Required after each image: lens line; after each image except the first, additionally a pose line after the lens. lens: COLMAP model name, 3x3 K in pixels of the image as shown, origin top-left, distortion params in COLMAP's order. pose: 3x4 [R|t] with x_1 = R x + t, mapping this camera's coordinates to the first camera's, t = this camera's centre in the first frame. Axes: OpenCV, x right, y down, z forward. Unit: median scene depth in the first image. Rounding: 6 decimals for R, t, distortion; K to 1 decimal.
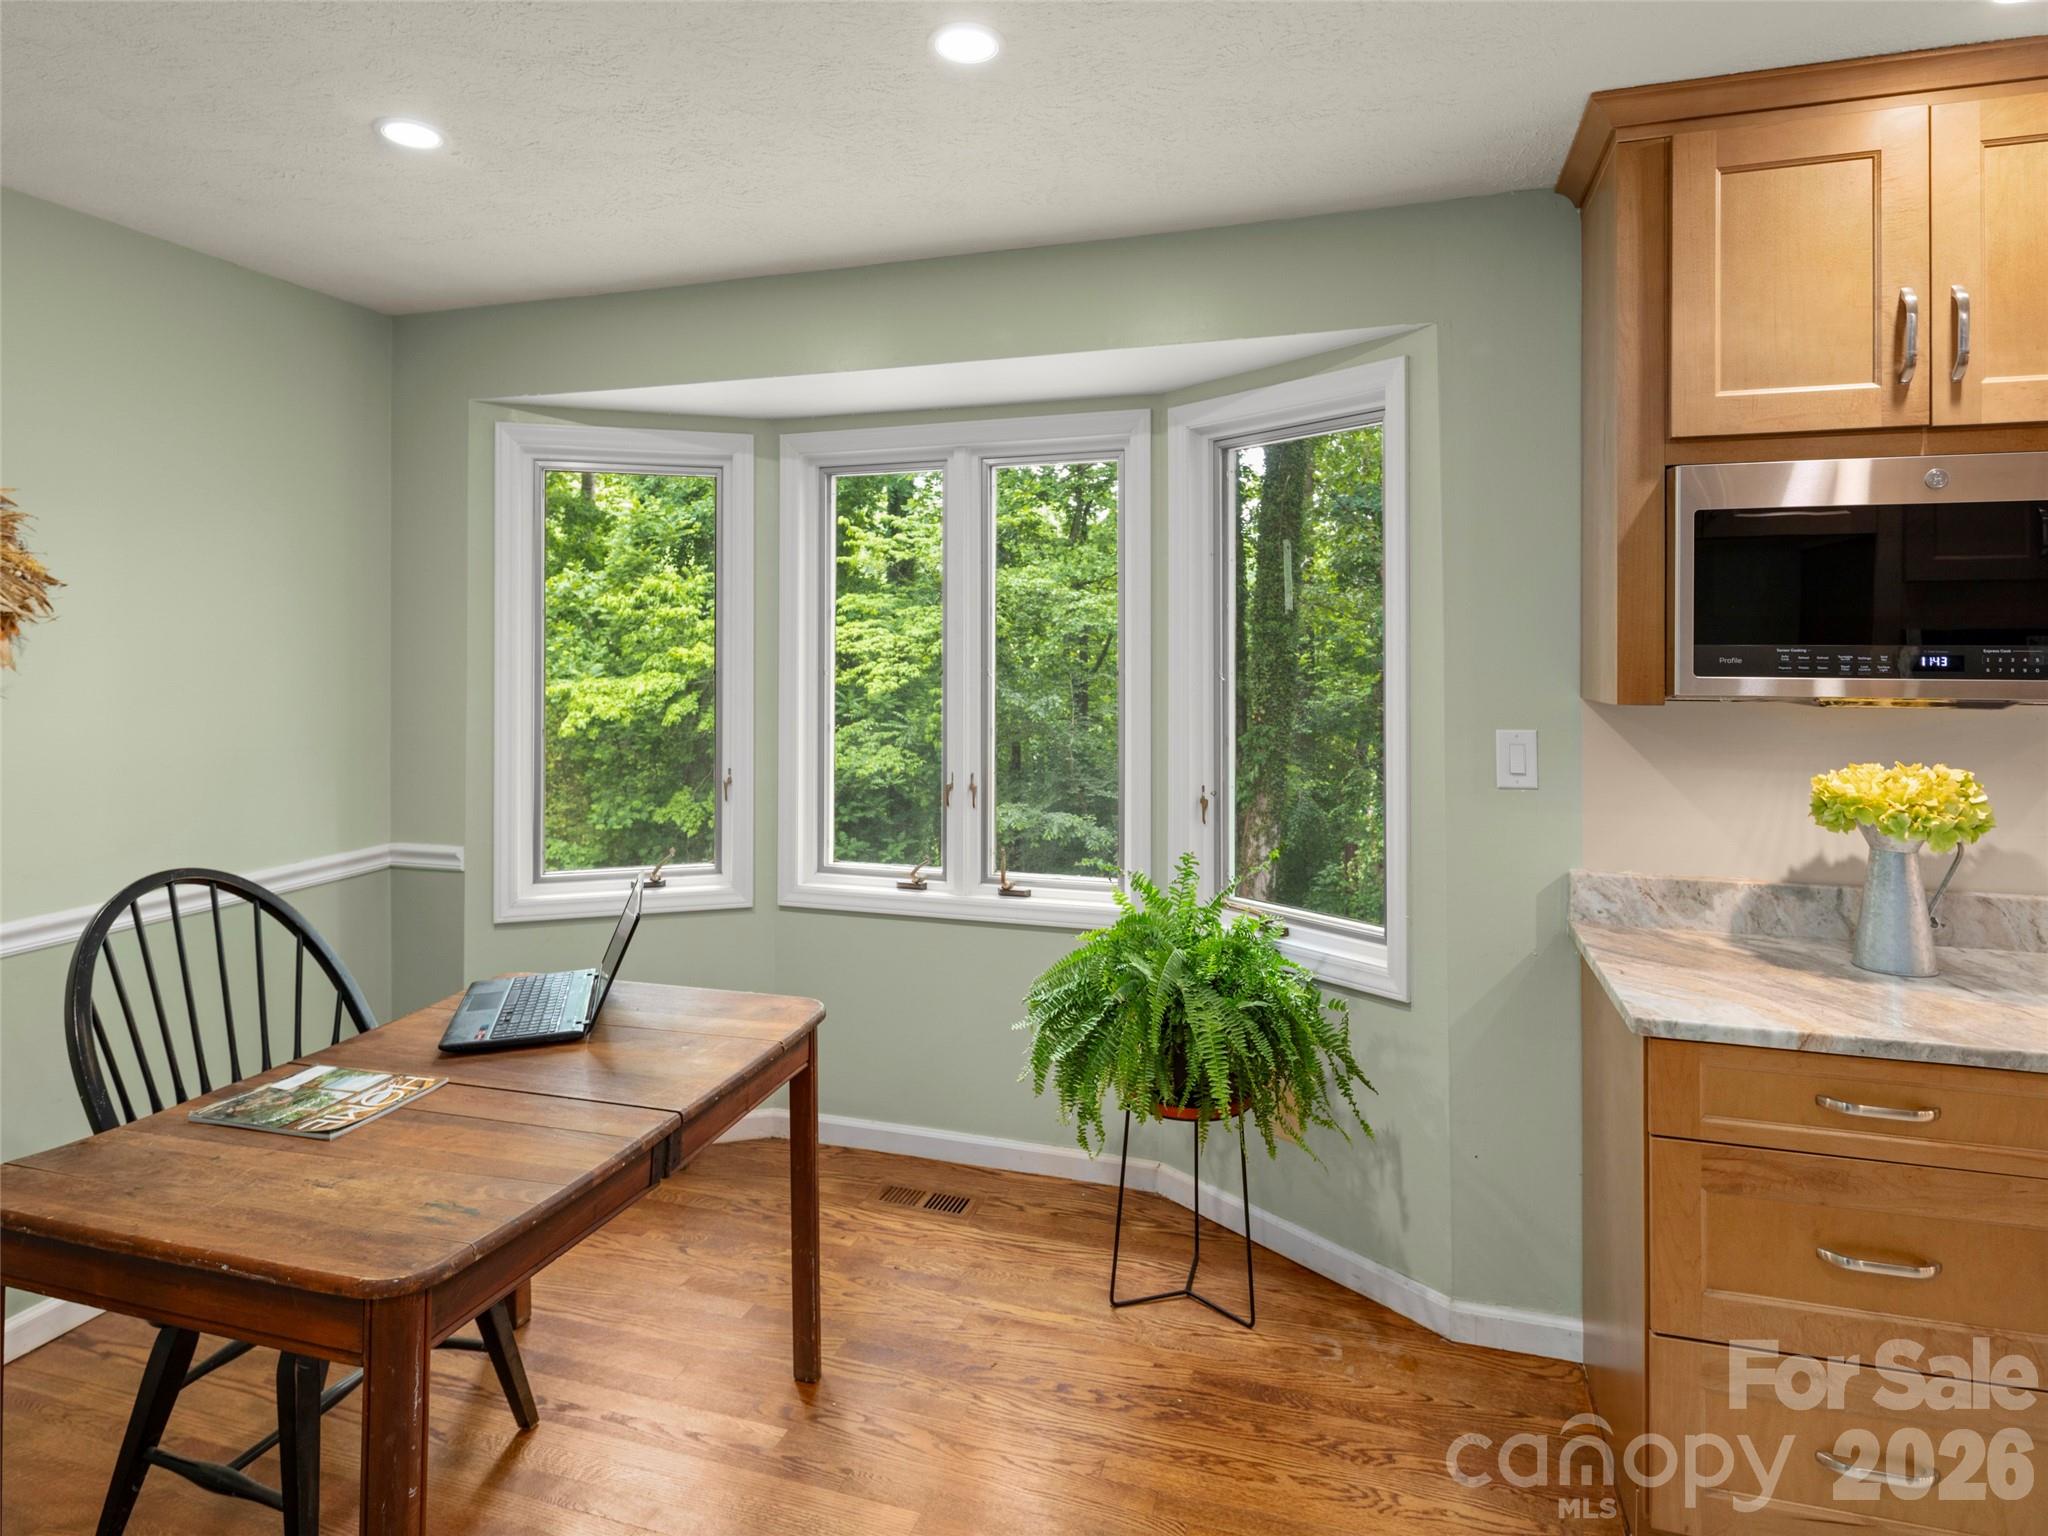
lens RADIAL K [[1131.1, 0, 1031.3], [0, 1131.1, 648.2], [0, 0, 1]] dist [0.002316, -0.002588]
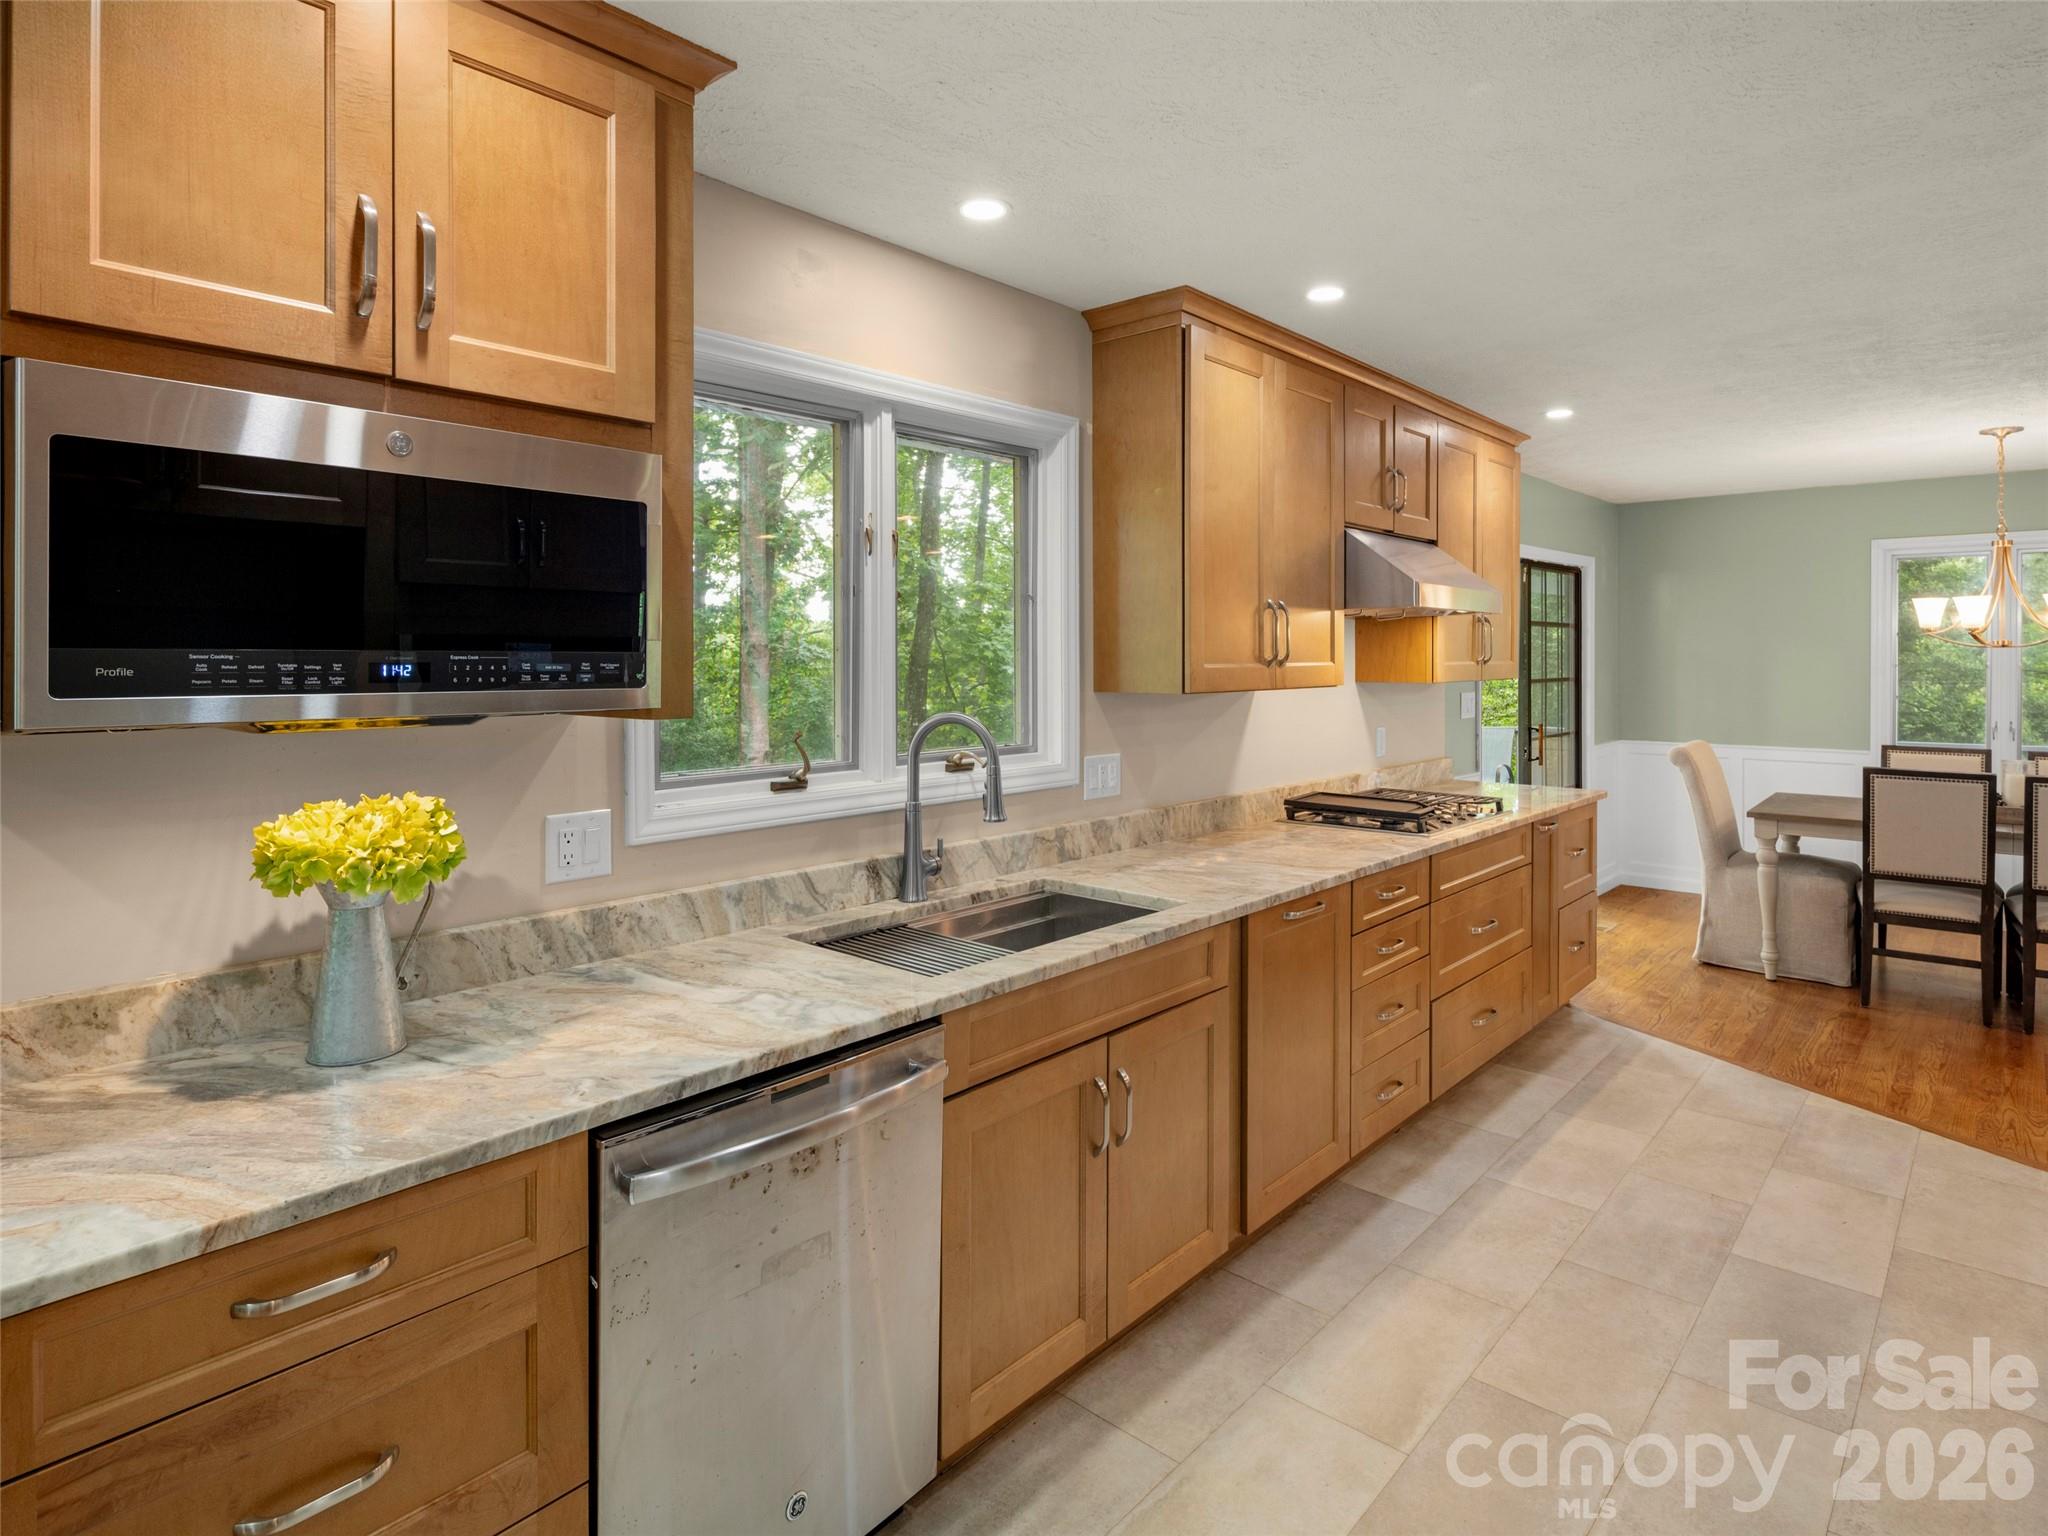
lens RADIAL K [[1135.6, 0, 1040.8], [0, 1135.6, 656.6], [0, 0, 1]] dist [0.002555, -0.003083]
pose [[0.404869, 0.000409, 0.914374, 0.228953], [-0.000768, 1.000000, -0.000108, 0.001429], [-0.914374, -0.000659, 0.404870, 0.237923]]
